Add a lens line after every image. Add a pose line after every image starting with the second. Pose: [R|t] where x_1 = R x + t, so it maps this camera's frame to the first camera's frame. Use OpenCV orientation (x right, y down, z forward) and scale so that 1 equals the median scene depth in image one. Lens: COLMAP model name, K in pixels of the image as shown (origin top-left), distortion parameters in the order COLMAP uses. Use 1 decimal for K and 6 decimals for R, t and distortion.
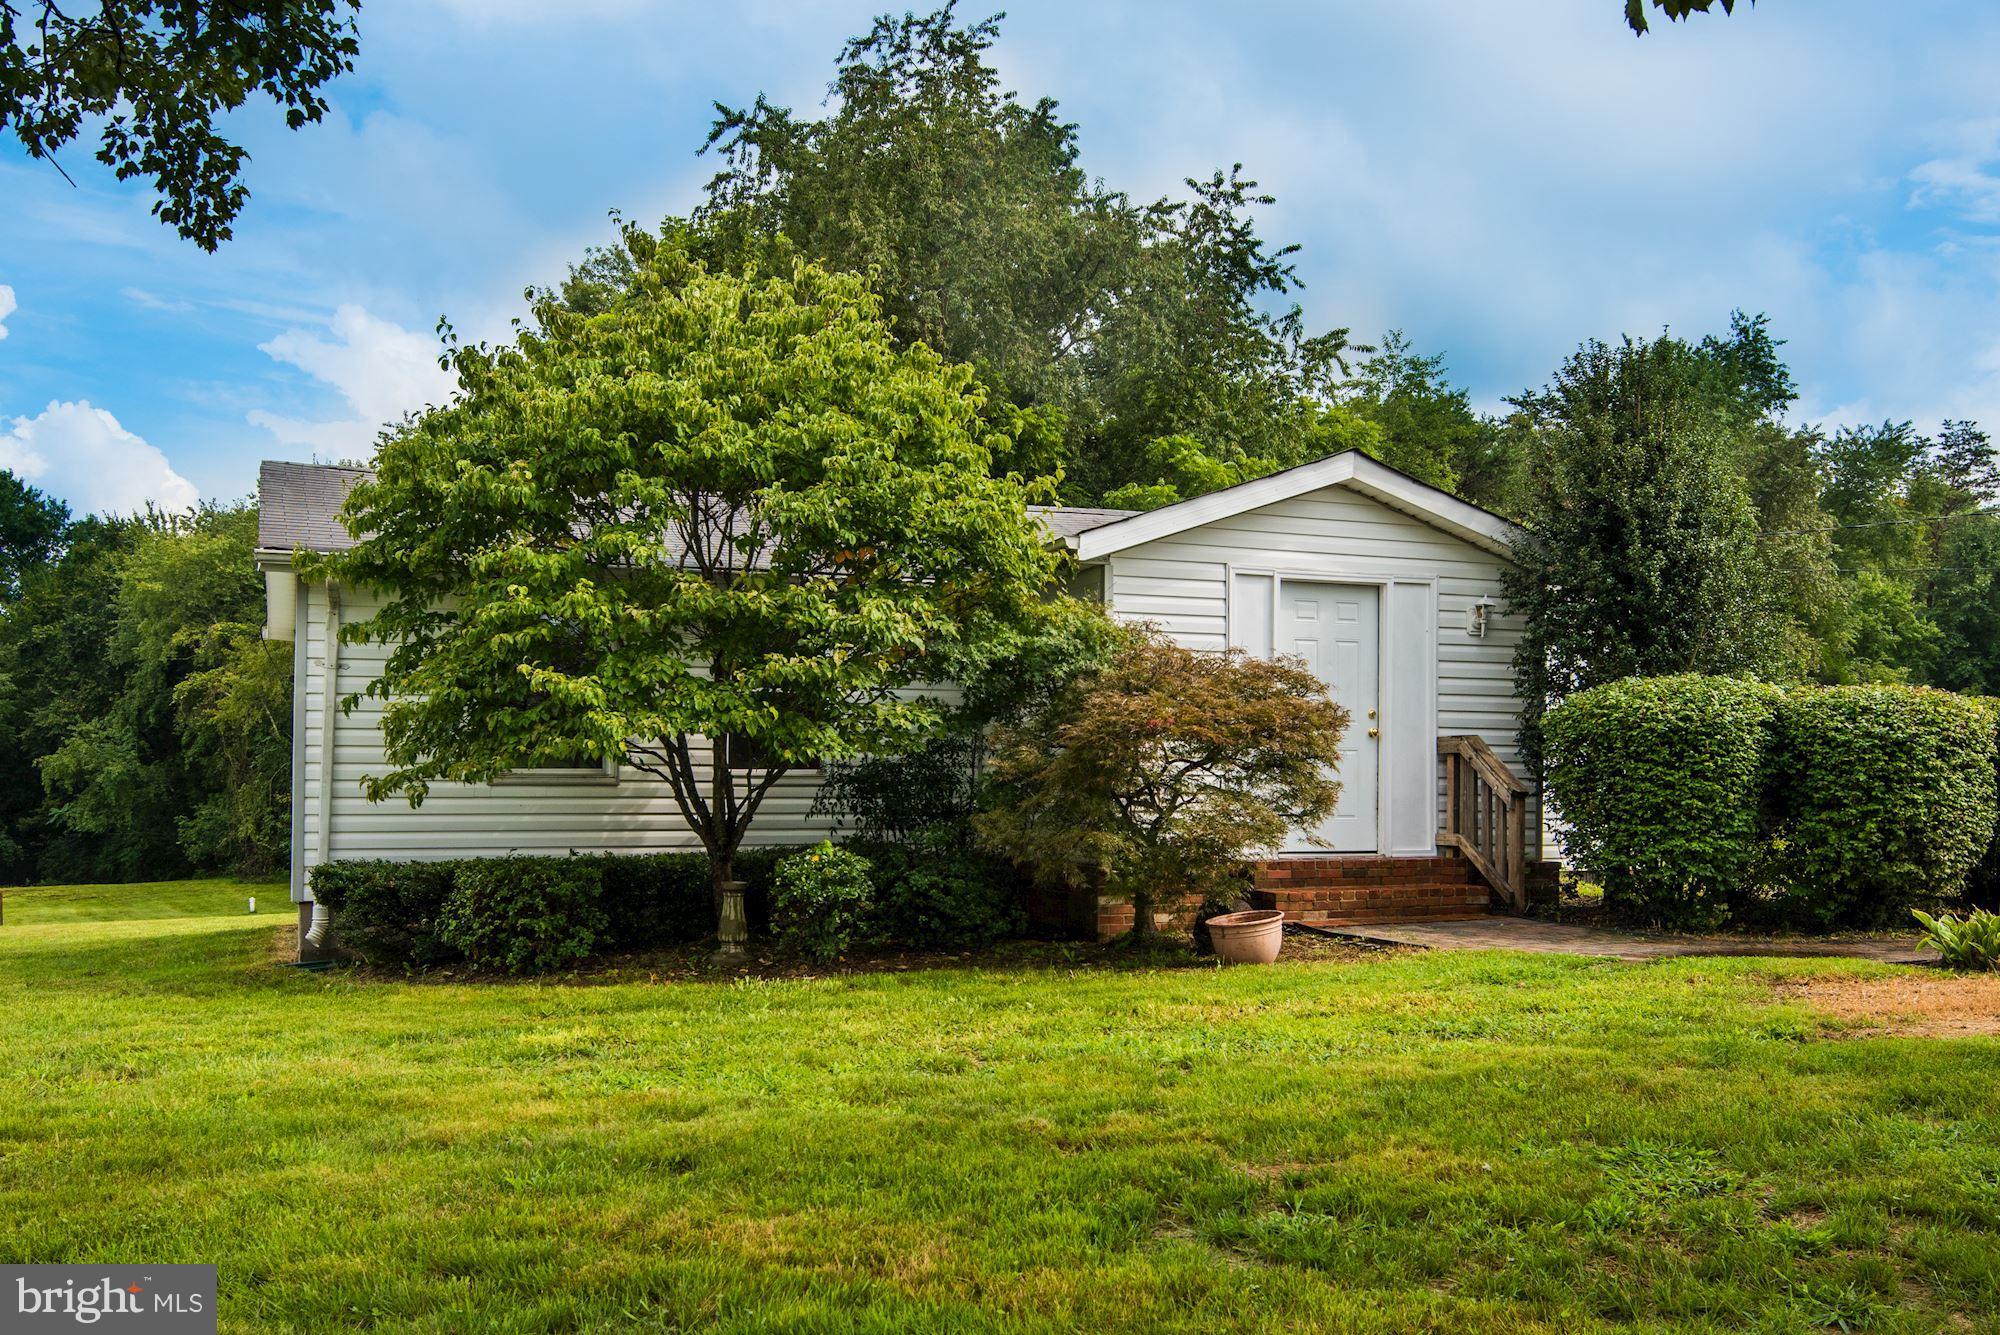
lens RADIAL K [[833.4, 0, 999.1], [0, 833.4, 815.1], [0, 0, 1]] dist [-0.001488, -0.000690]
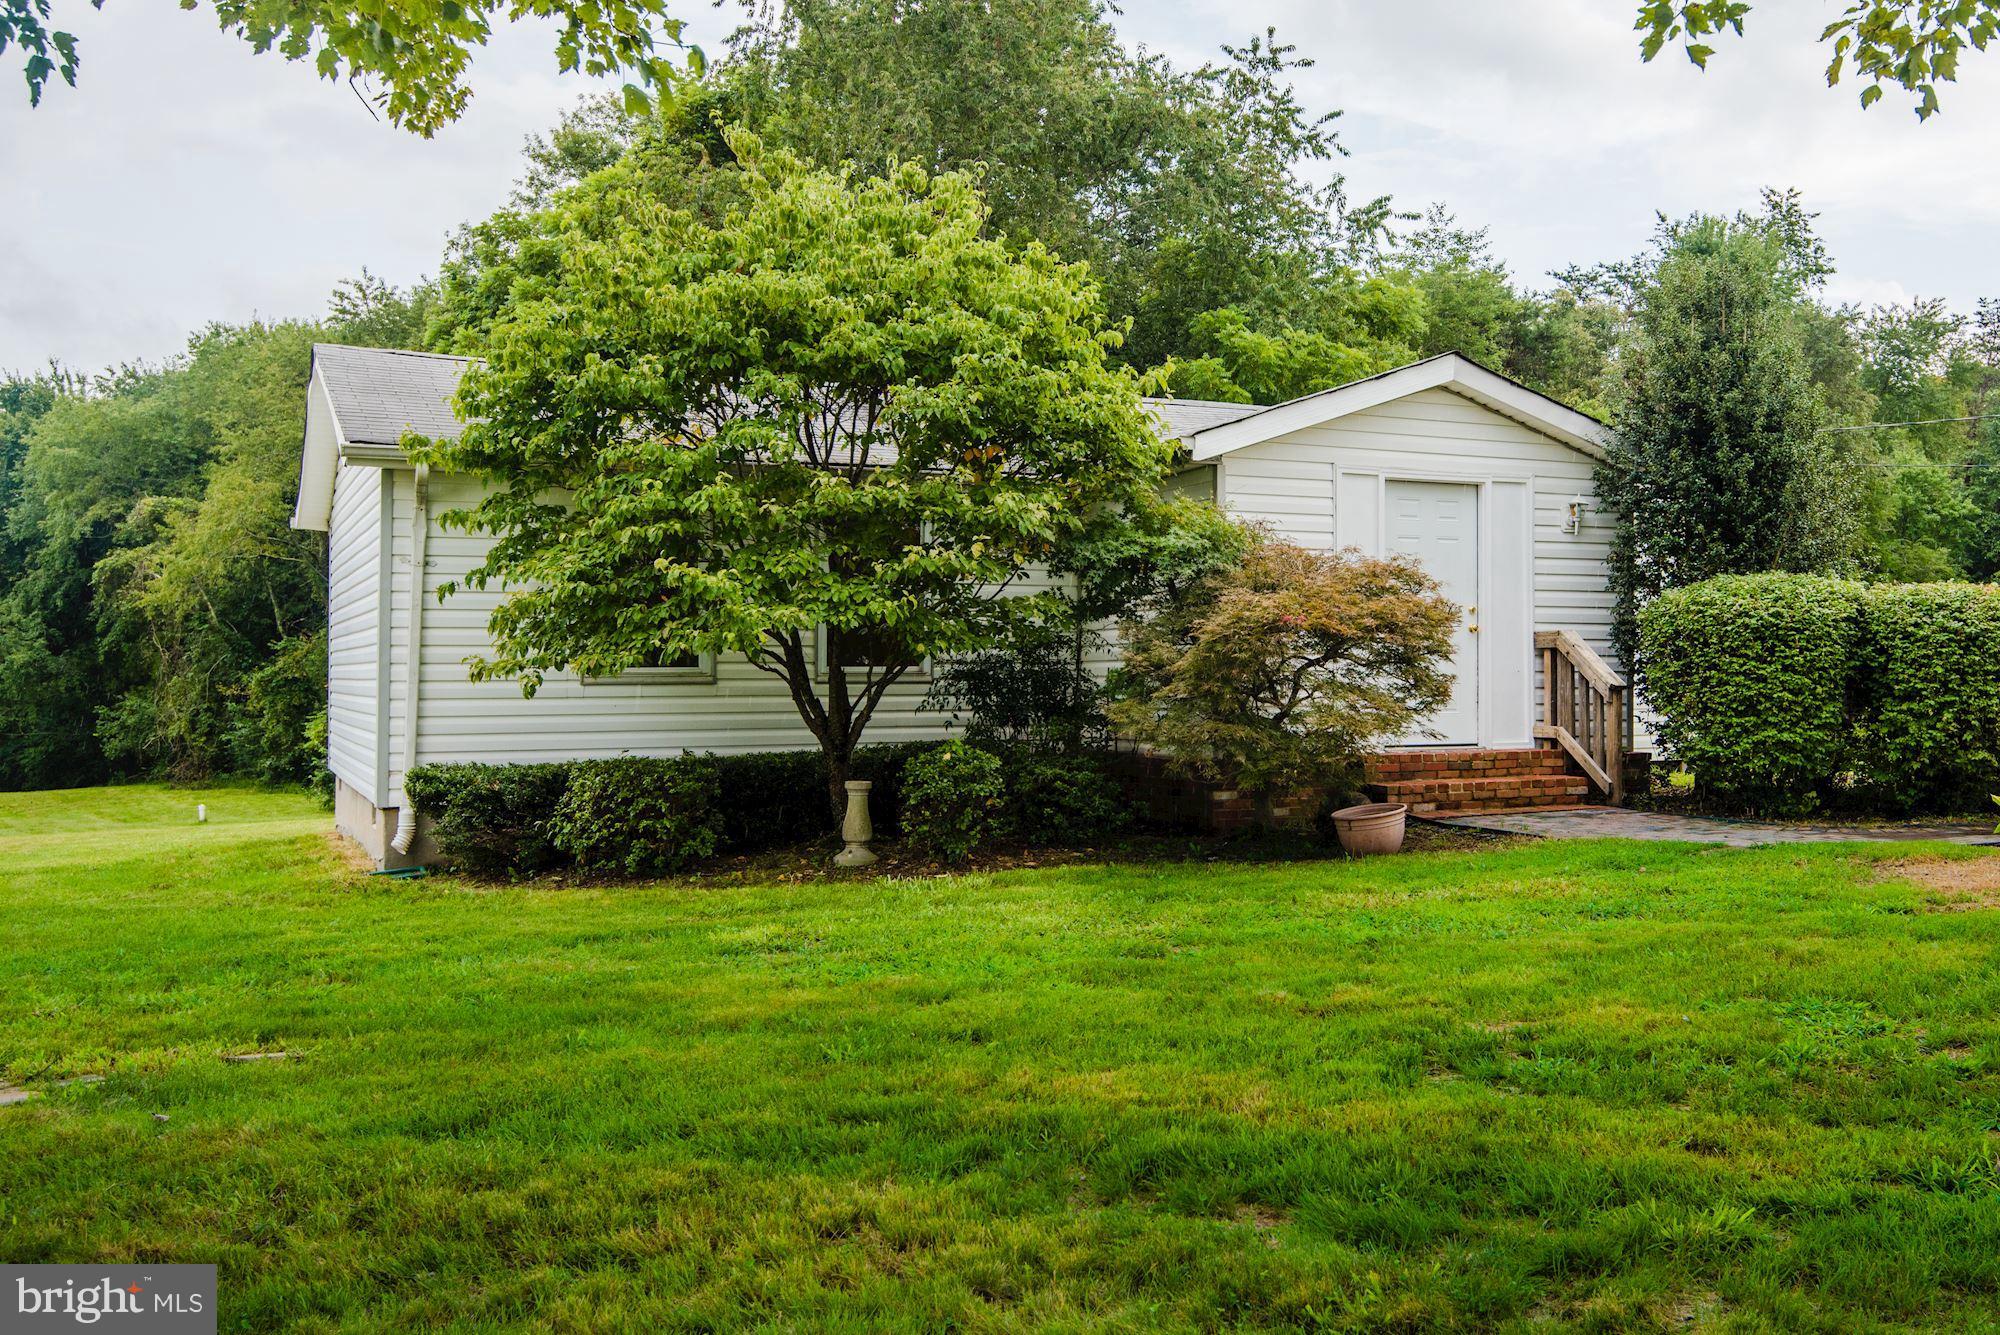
lens RADIAL K [[942.2, 0, 996.5], [0, 942.2, 690.0], [0, 0, 1]] dist [0.001654, 0.001045]
pose [[0.998663, -0.006011, 0.051337, -0.209526], [0.006659, 0.999900, -0.012456, -0.012903], [-0.051257, 0.012781, 0.998604, -0.130300]]
